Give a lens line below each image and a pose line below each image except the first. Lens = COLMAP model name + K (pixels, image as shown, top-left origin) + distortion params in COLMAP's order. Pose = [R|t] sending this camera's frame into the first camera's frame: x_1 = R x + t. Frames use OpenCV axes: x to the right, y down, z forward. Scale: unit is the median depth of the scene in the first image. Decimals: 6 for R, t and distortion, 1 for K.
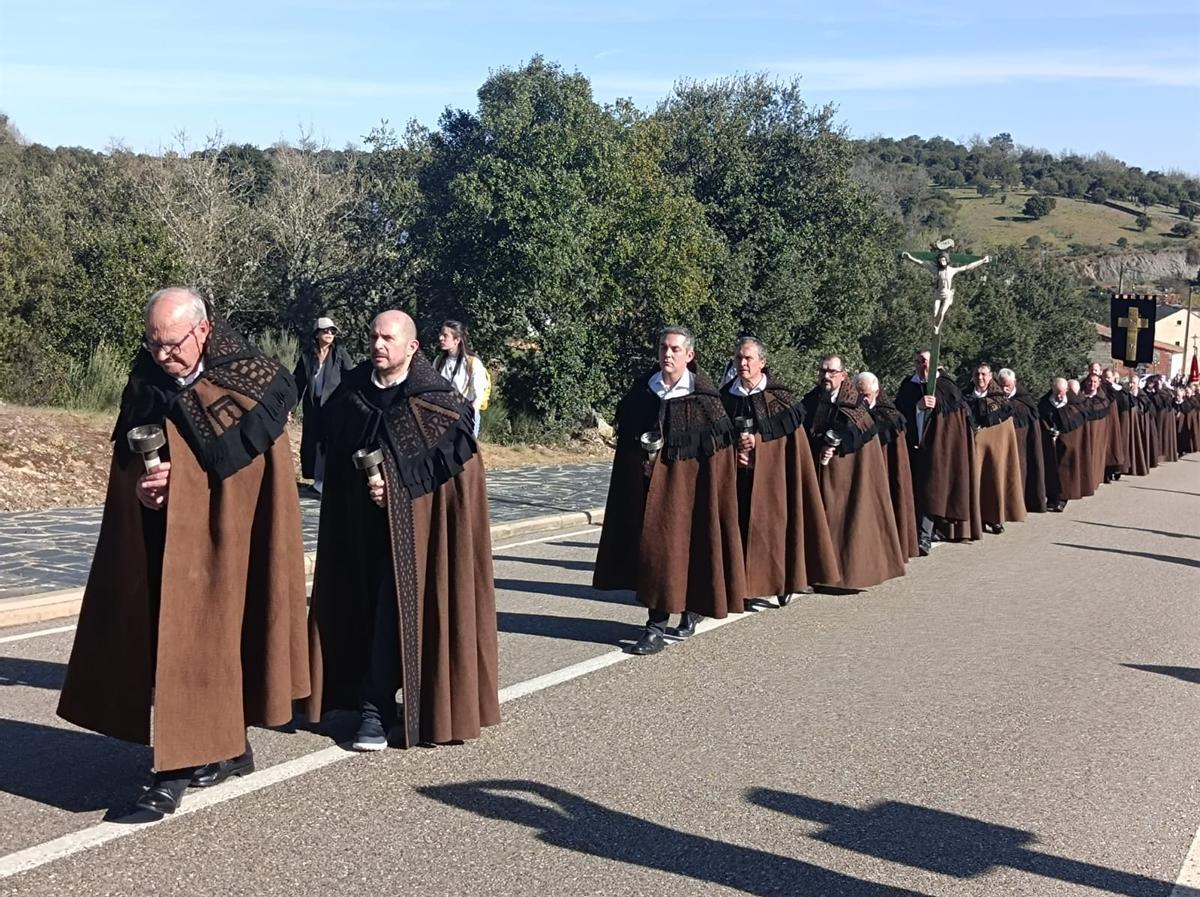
lens RADIAL K [[1660.1, 0, 594.0], [0, 1660.1, 458.4], [0, 0, 1]] dist [0.086418, -0.235627]
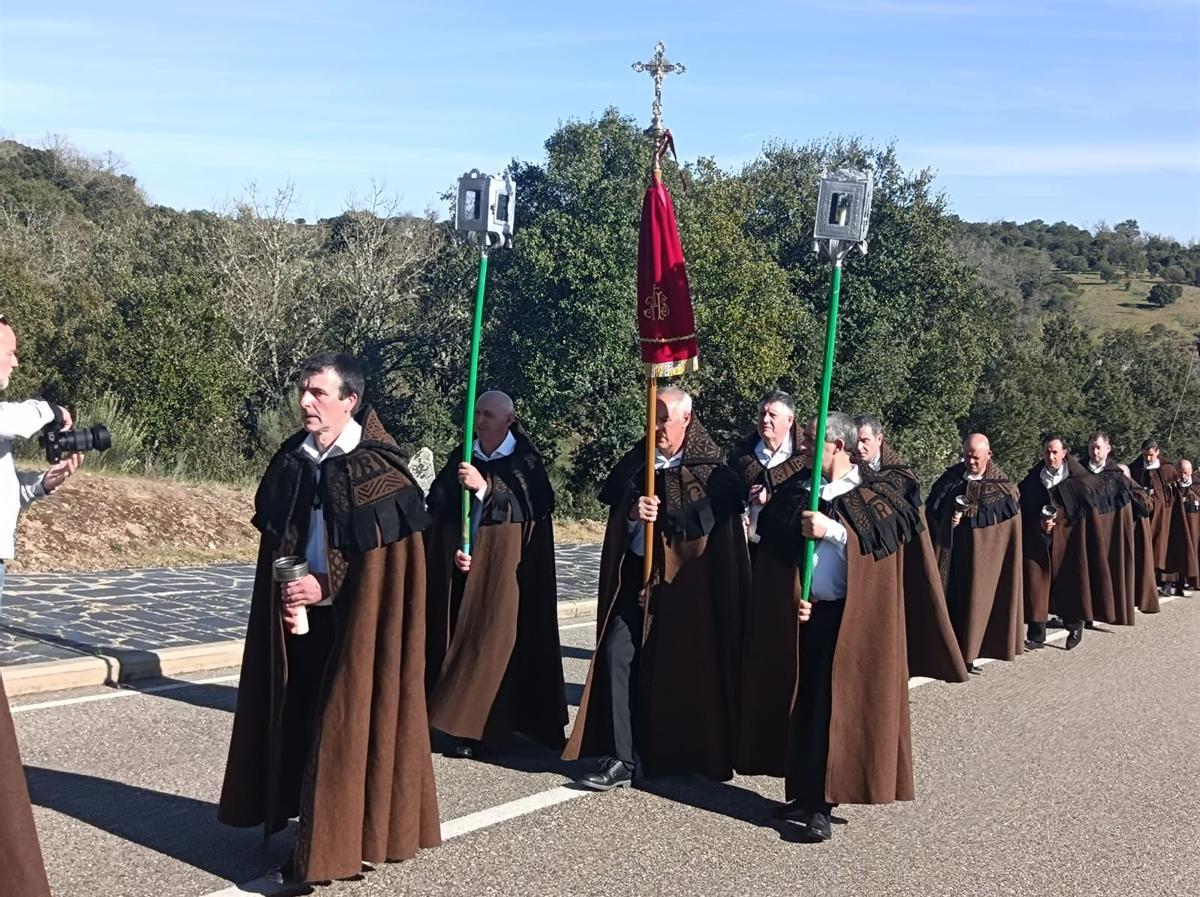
lens RADIAL K [[1658.4, 0, 594.7], [0, 1658.4, 455.3], [0, 0, 1]] dist [0.096952, -0.280134]
pose [[0.997163, 0.034221, -0.067036, 0.021577], [-0.037255, 0.998312, -0.044549, -0.002135], [0.065399, 0.046920, 0.996756, 0.054565]]
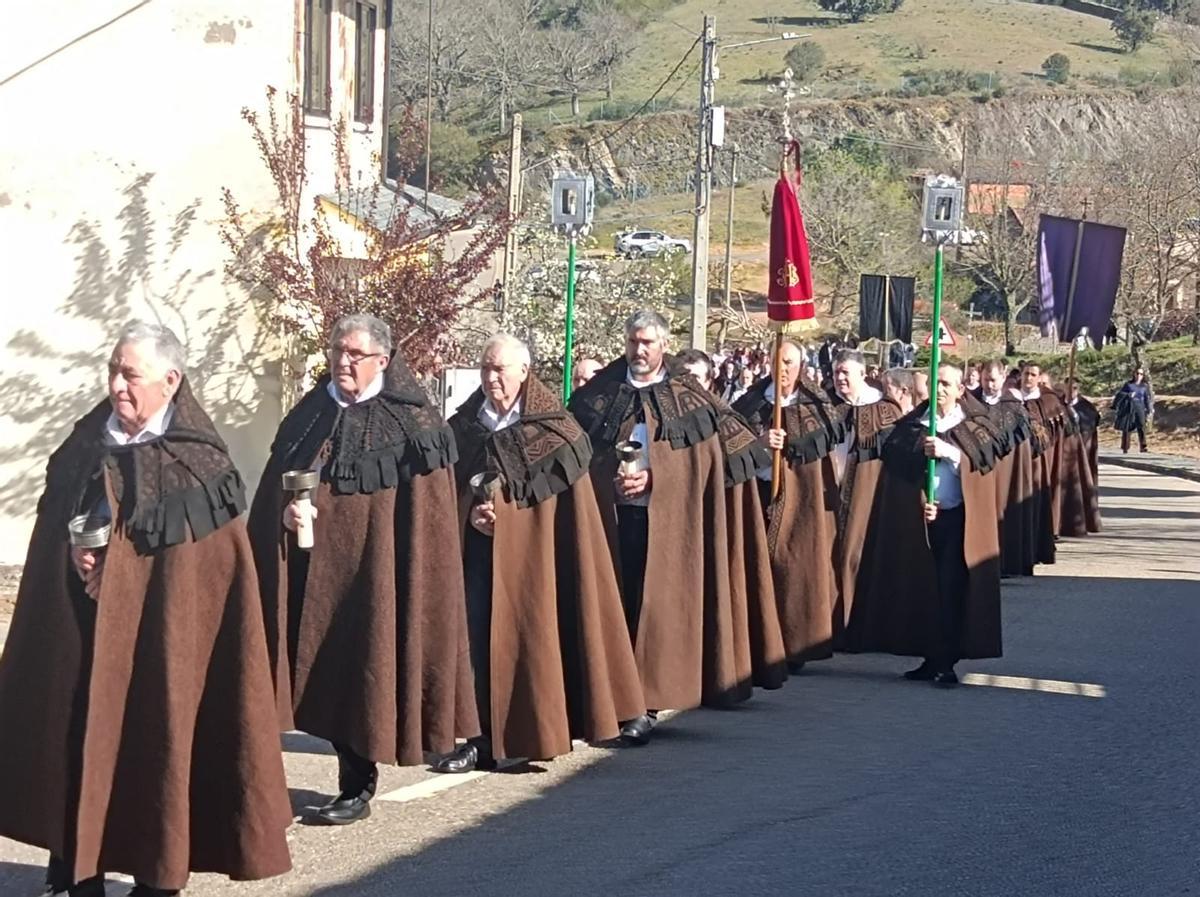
lens RADIAL K [[1706.9, 0, 633.9], [0, 1706.9, 431.8], [0, 0, 1]] dist [0.043365, -0.045600]
pose [[0.993004, 0.035707, -0.112550, 2.942924], [-0.042302, 0.997491, -0.056766, -0.287864], [0.110241, 0.061130, 0.992023, 6.848556]]
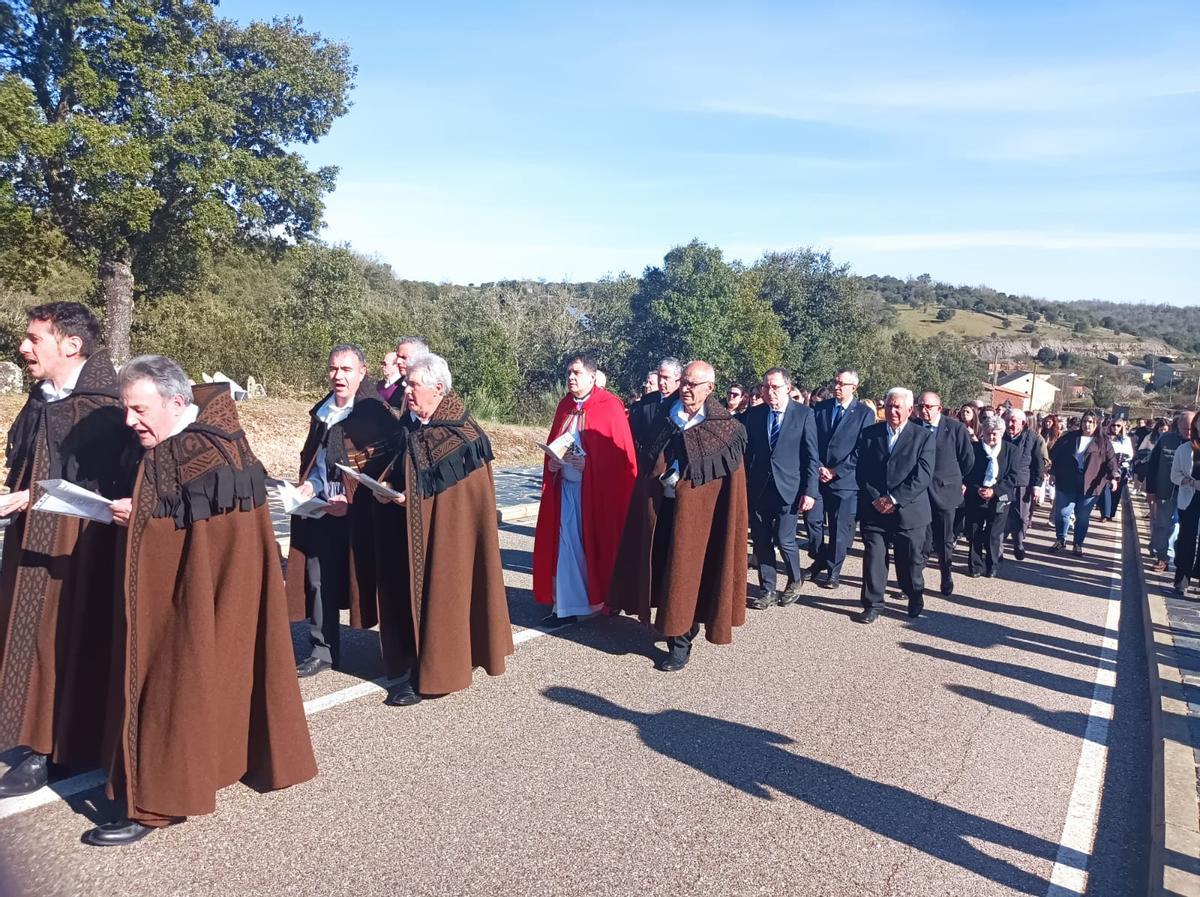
lens RADIAL K [[899.9, 0, 600.0], [0, 899.9, 448.5], [0, 0, 1]] dist [0.033462, -0.012485]
pose [[0.994746, 0.020719, -0.100251, -0.026218], [-0.020778, 0.999784, 0.000454, 0.000734], [0.100239, 0.001631, 0.994962, -0.029453]]
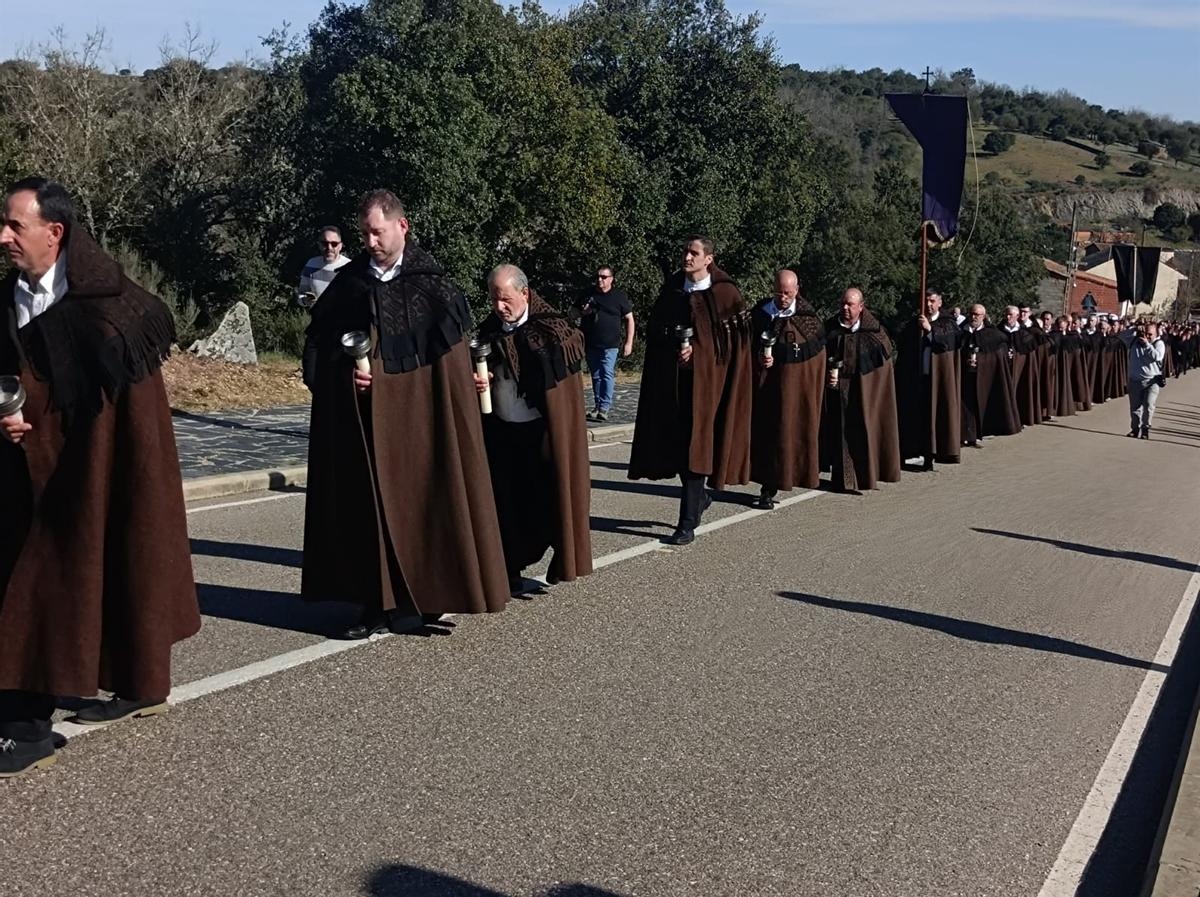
lens RADIAL K [[1658.4, 0, 594.7], [0, 1658.4, 455.3], [0, 0, 1]] dist [0.096952, -0.280134]
pose [[0.999542, 0.014964, 0.026292, 0.029351], [-0.016001, 0.999085, 0.039654, -0.000815], [-0.025675, -0.040057, 0.998867, 0.056678]]
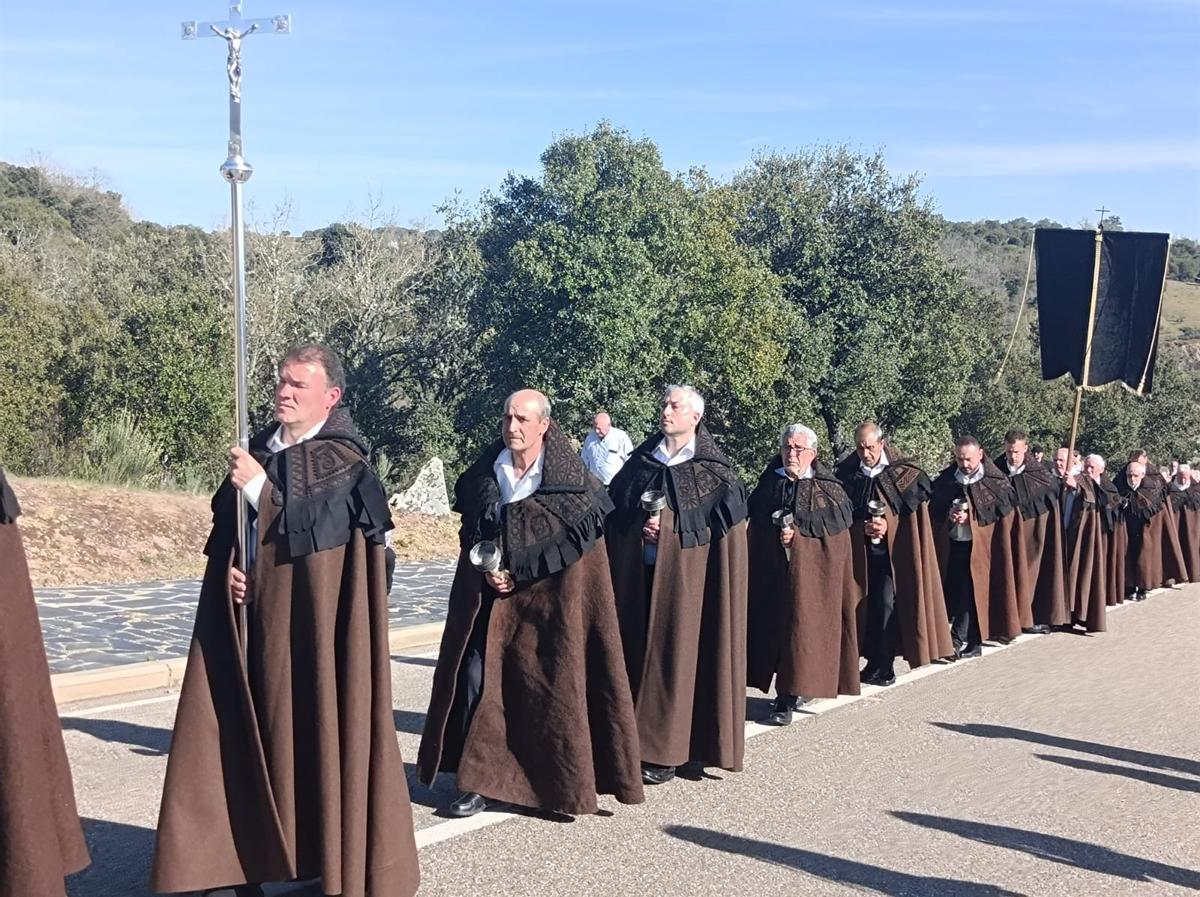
lens RADIAL K [[1658.4, 0, 594.7], [0, 1658.4, 455.3], [0, 0, 1]] dist [0.096952, -0.280134]
pose [[0.998069, 0.013718, -0.060577, 0.016895], [-0.016662, 0.998691, -0.048361, -0.001443], [0.059834, 0.049277, 0.996991, 0.040214]]
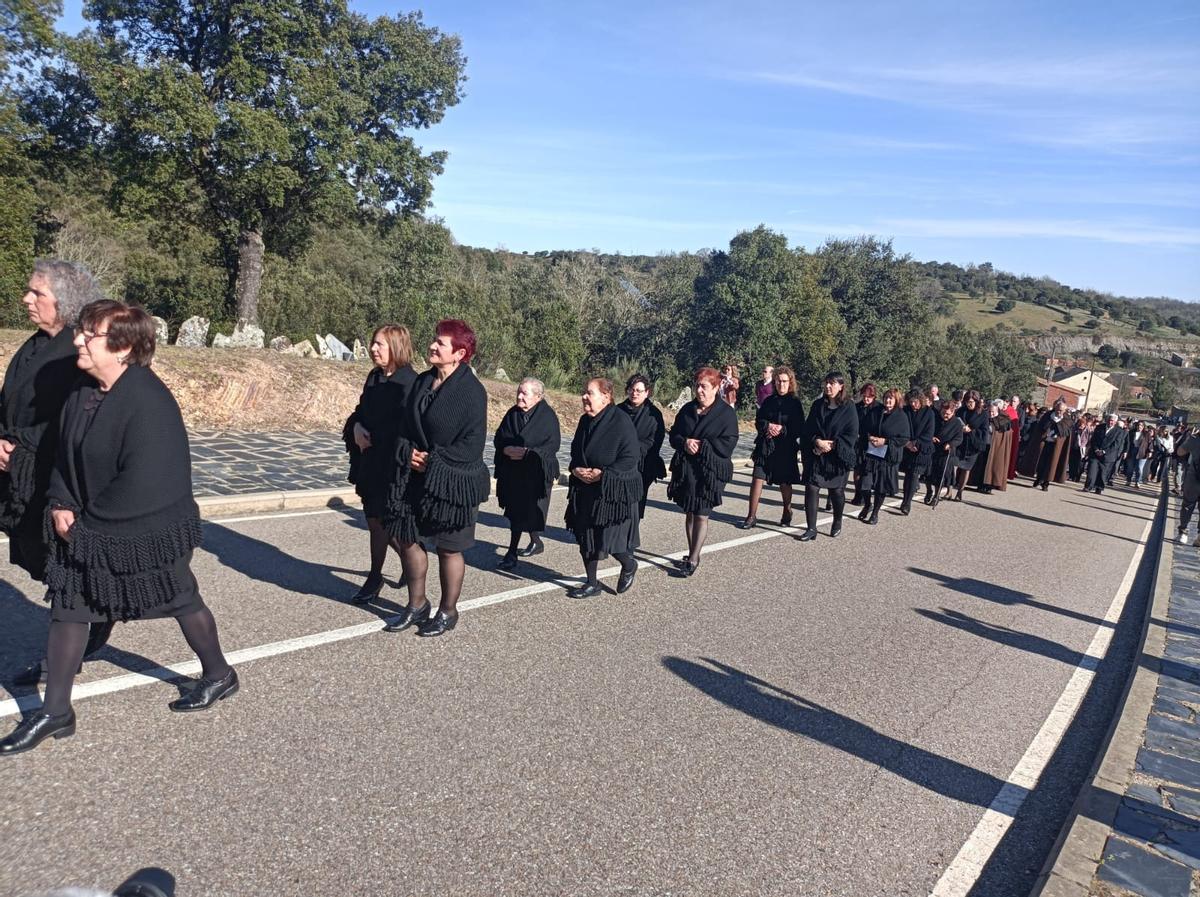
lens RADIAL K [[901.6, 0, 601.3], [0, 901.6, 464.6], [0, 0, 1]] dist [0.037198, -0.024412]
pose [[0.986640, 0.081757, -0.140919, -0.036468], [-0.075566, 0.995949, 0.048748, 0.002977], [0.144334, -0.037448, 0.988820, -0.075667]]
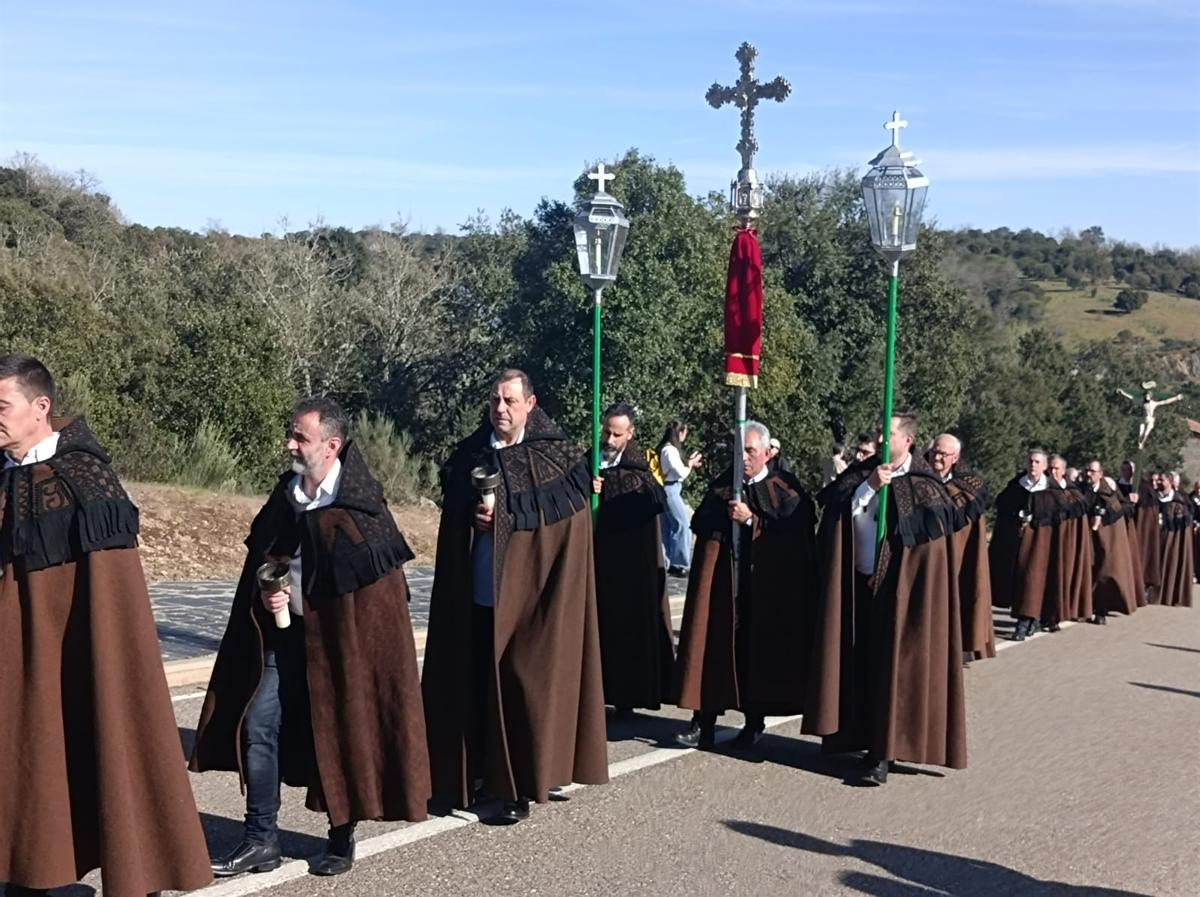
lens RADIAL K [[1666.1, 0, 594.1], [0, 1666.1, 451.9], [0, 0, 1]] dist [0.094448, -0.290027]
pose [[0.998576, 0.021215, -0.048940, -0.002693], [-0.023853, 0.998258, -0.053962, -0.000245], [0.047710, 0.055053, 0.997343, -0.010376]]
